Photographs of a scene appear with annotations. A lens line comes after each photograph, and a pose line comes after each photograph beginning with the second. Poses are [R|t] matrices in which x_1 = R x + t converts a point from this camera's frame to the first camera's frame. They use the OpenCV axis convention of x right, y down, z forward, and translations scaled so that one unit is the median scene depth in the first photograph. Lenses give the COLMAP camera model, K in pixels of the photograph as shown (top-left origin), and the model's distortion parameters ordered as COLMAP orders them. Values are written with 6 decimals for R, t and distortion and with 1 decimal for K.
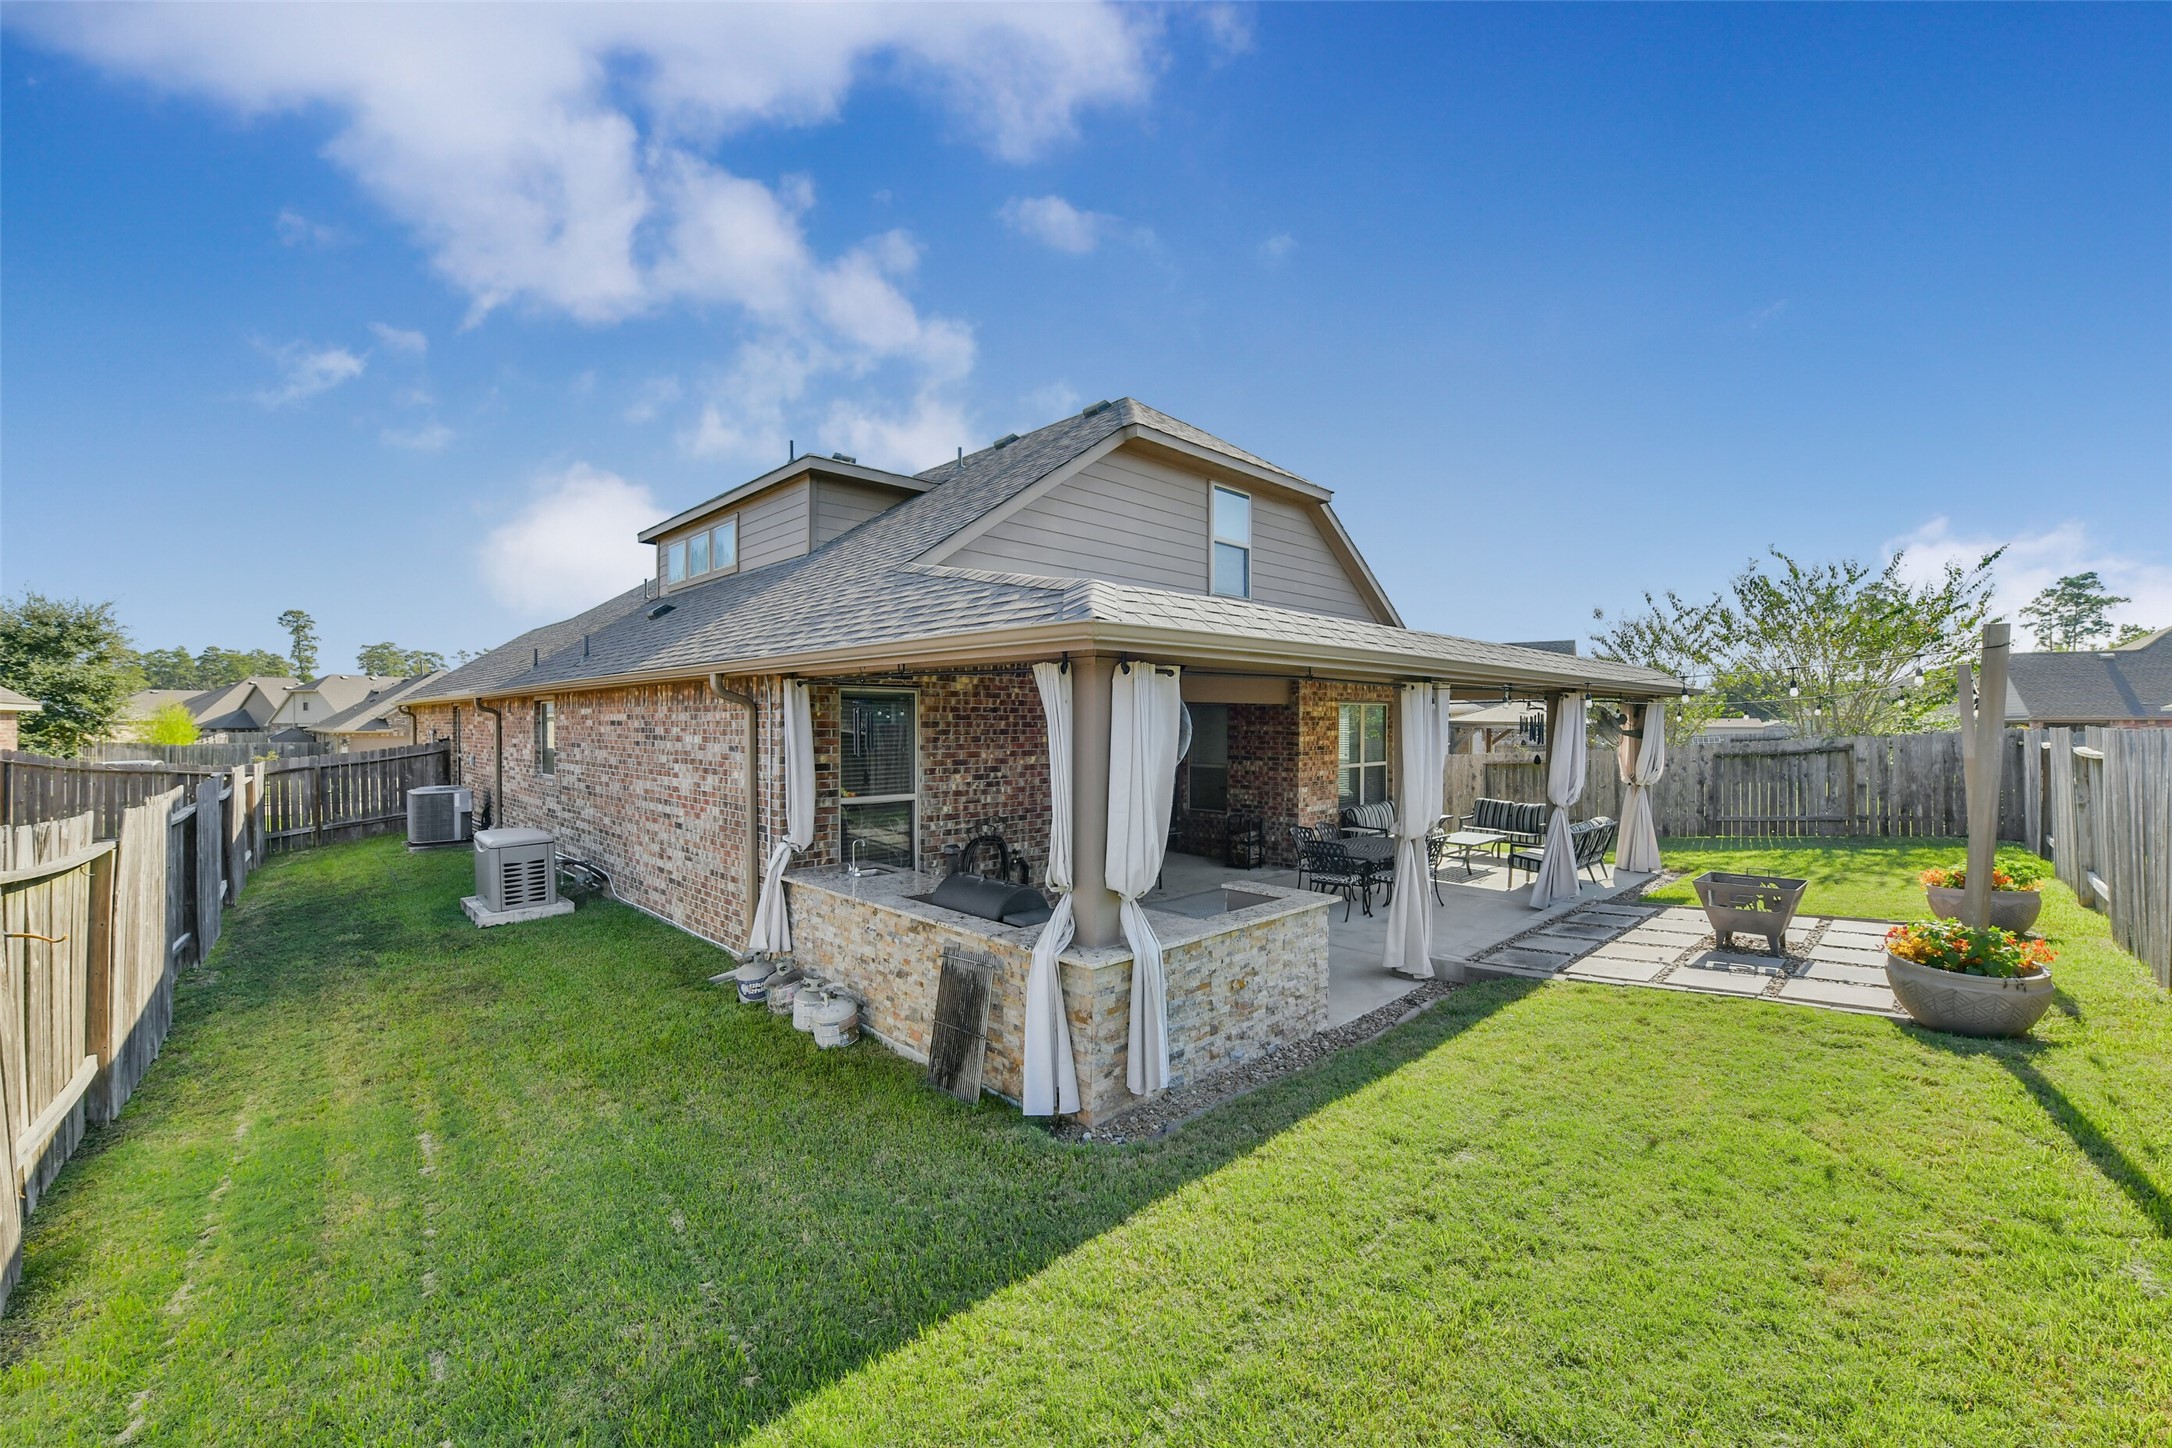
lens RADIAL K [[875.3, 0, 1091.1], [0, 875.3, 719.9], [0, 0, 1]] dist [0.011793, 0.000356]
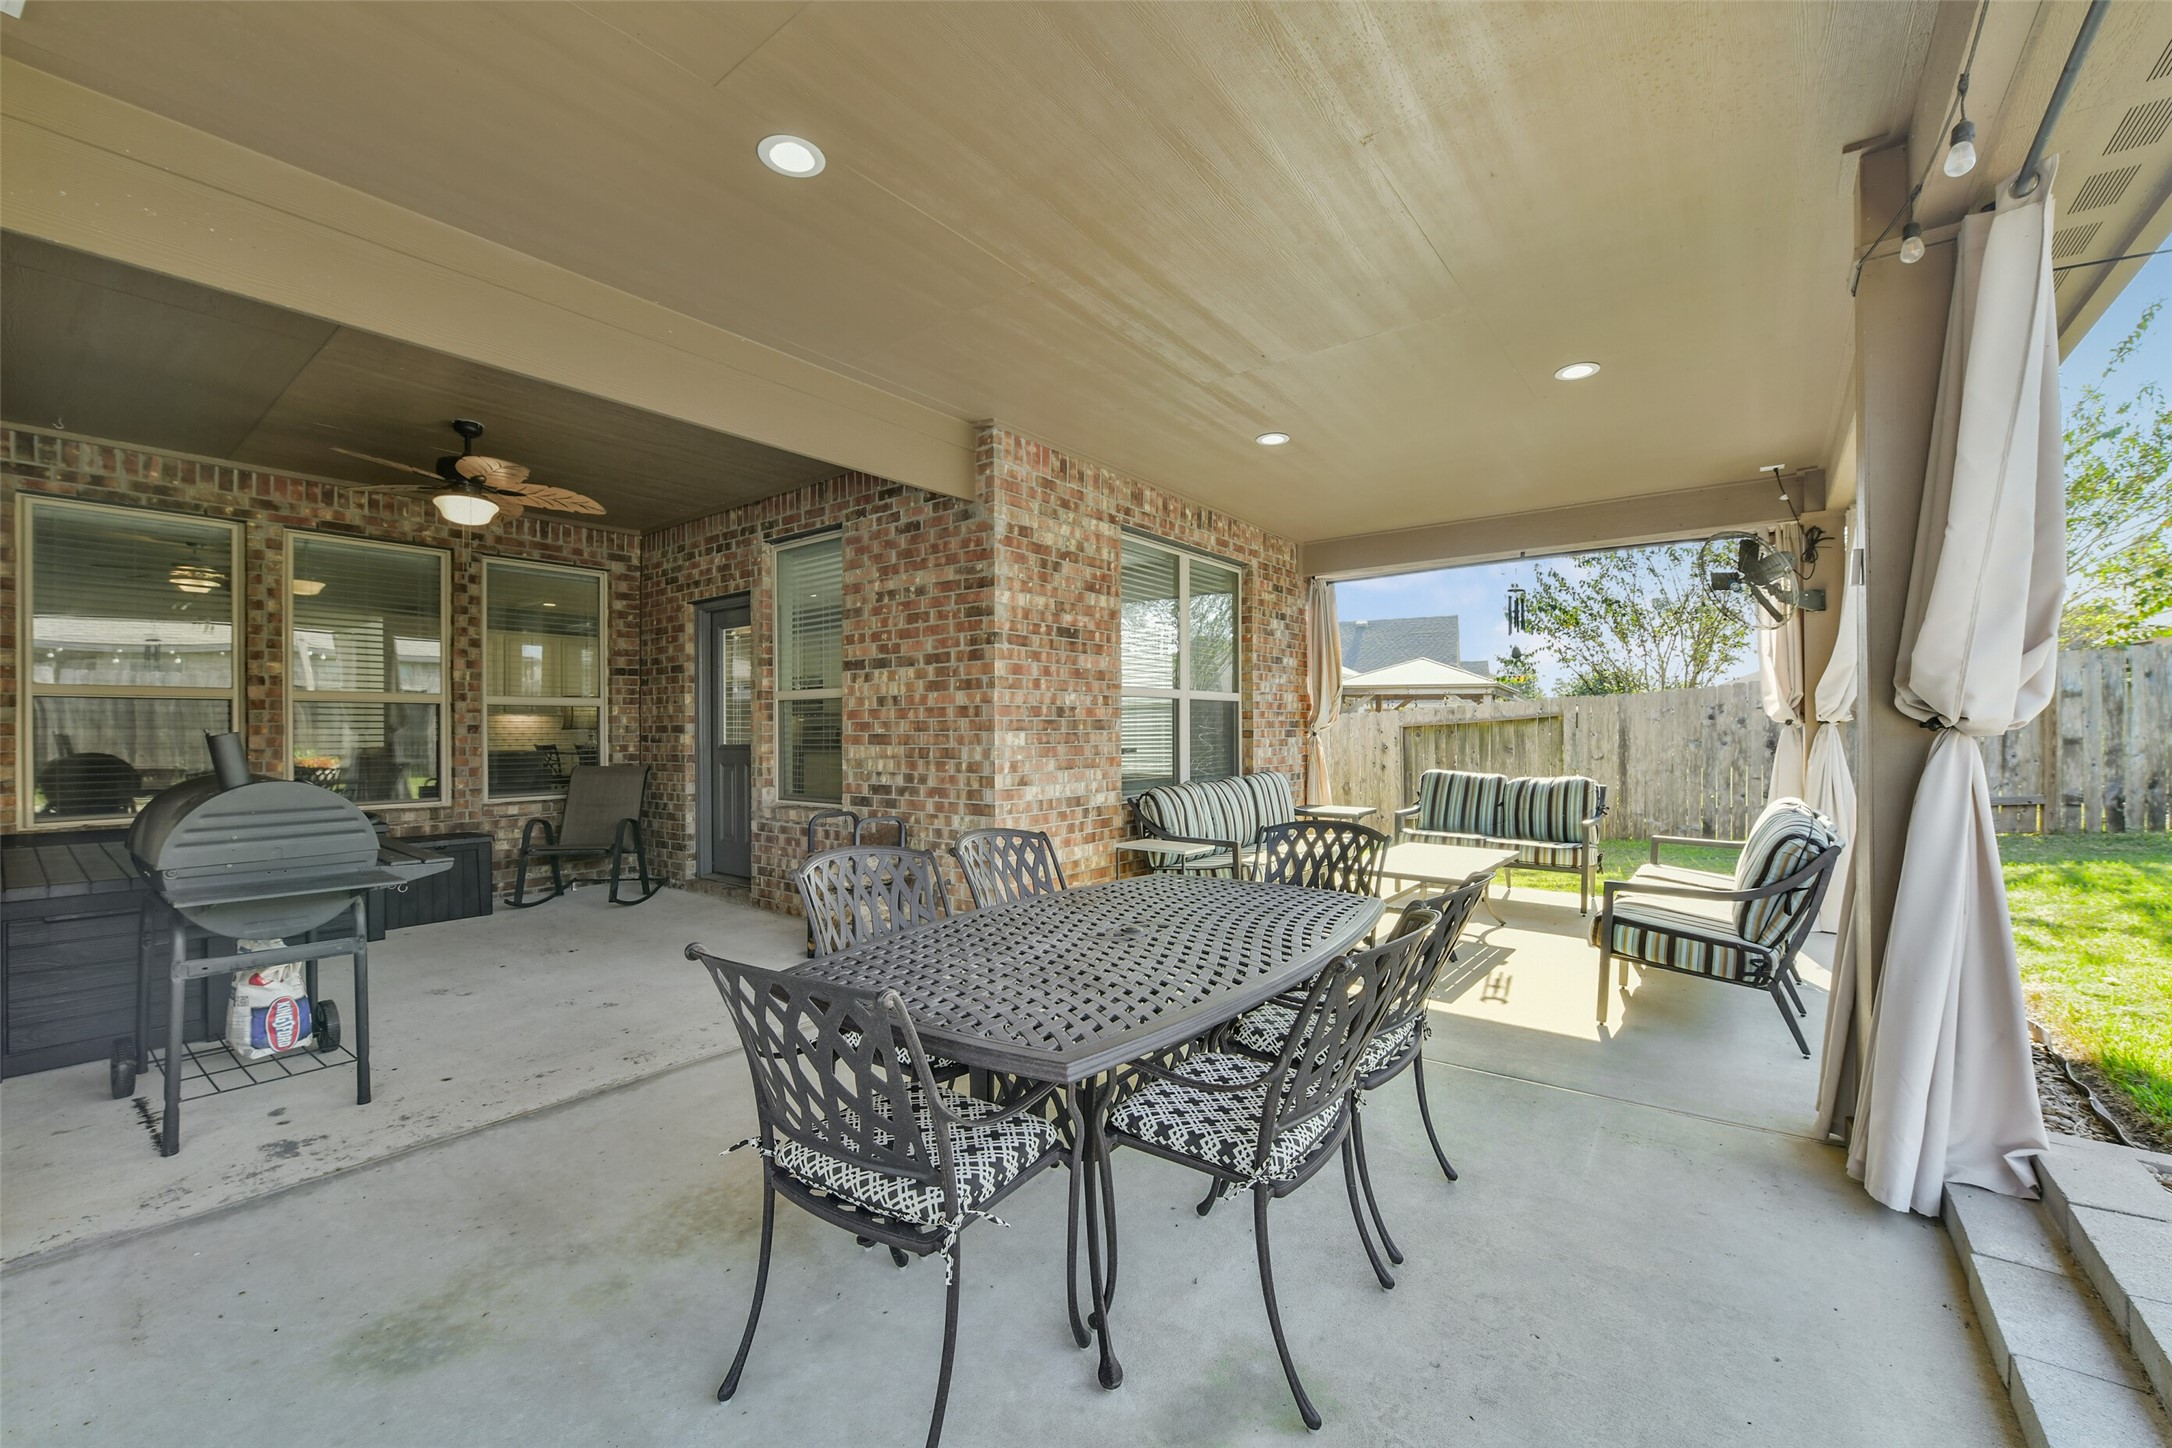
lens RADIAL K [[875.3, 0, 1083.5], [0, 875.3, 730.6], [0, 0, 1]] dist [0.011793, 0.000356]
pose [[0.991628, -0.007258, 0.128926, 0.218673], [0.007081, 0.999973, 0.001832, 0.073520], [-0.128935, -0.000904, 0.991653, 0.618032]]
